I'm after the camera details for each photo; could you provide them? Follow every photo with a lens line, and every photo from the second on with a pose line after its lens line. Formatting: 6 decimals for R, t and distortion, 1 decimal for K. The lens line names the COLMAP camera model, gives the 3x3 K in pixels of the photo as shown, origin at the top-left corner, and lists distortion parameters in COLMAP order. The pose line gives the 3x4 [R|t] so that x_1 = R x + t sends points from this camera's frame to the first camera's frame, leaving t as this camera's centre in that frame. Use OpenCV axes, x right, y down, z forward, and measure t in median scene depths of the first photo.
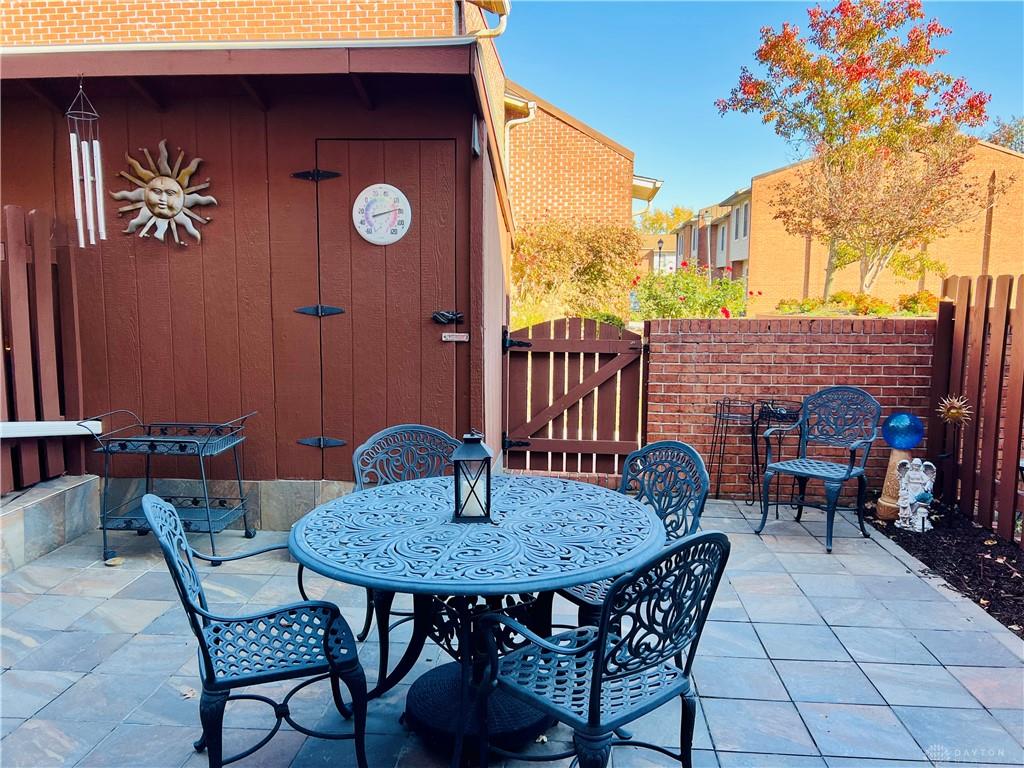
lens RADIAL K [[766.2, 0, 511.3], [0, 766.2, 389.1], [0, 0, 1]] dist [0.071218, -0.082159]
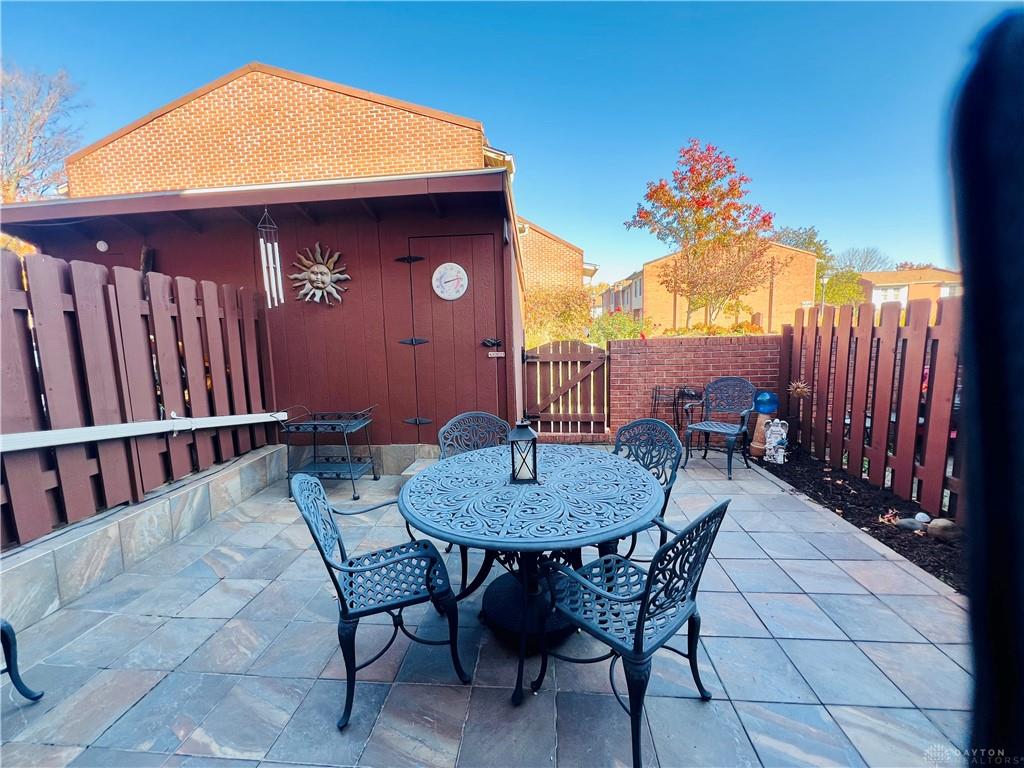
lens RADIAL K [[407.7, 0, 509.6], [0, 407.7, 382.0], [0, 0, 1]] dist [-0.000495, -0.000044]
pose [[0.999378, -0.032065, -0.014710, -0.034667], [0.032077, 0.999485, 0.000579, -0.009383], [0.014684, -0.001050, 0.999892, 0.134507]]
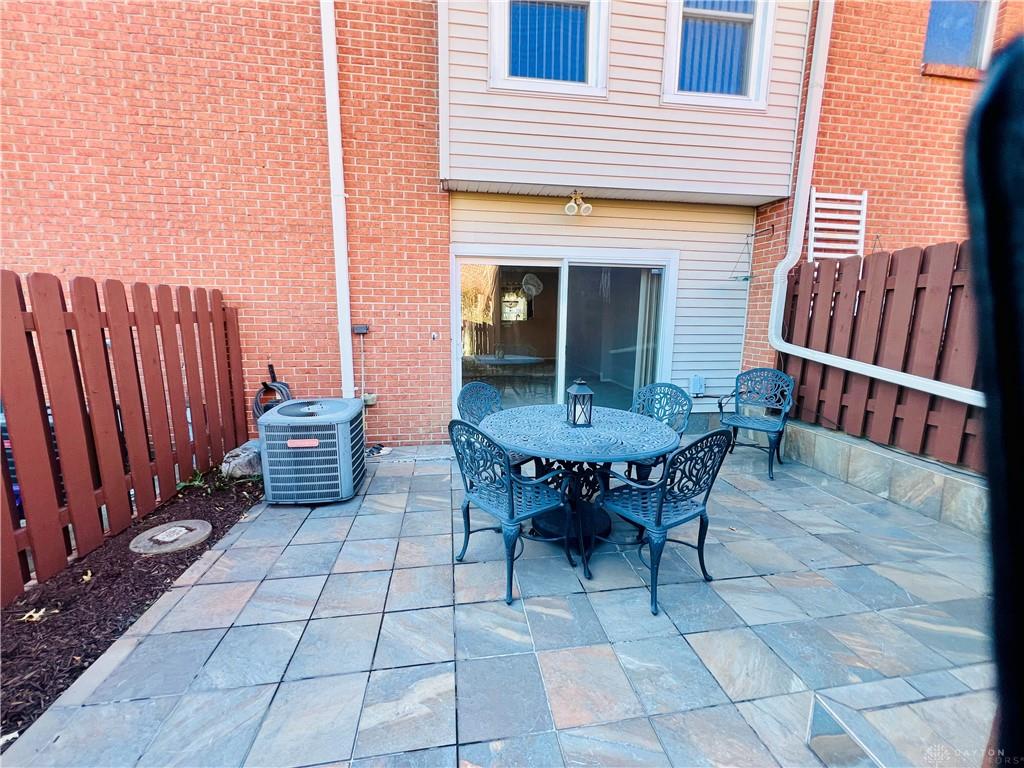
lens RADIAL K [[407.7, 0, 509.6], [0, 407.7, 382.0], [0, 0, 1]] dist [-0.000495, -0.000044]
pose [[-0.973402, 0.027059, -0.227500, 0.197267], [-0.038783, 0.959209, 0.280025, -0.119869], [0.225798, 0.281400, -0.932646, 1.078686]]
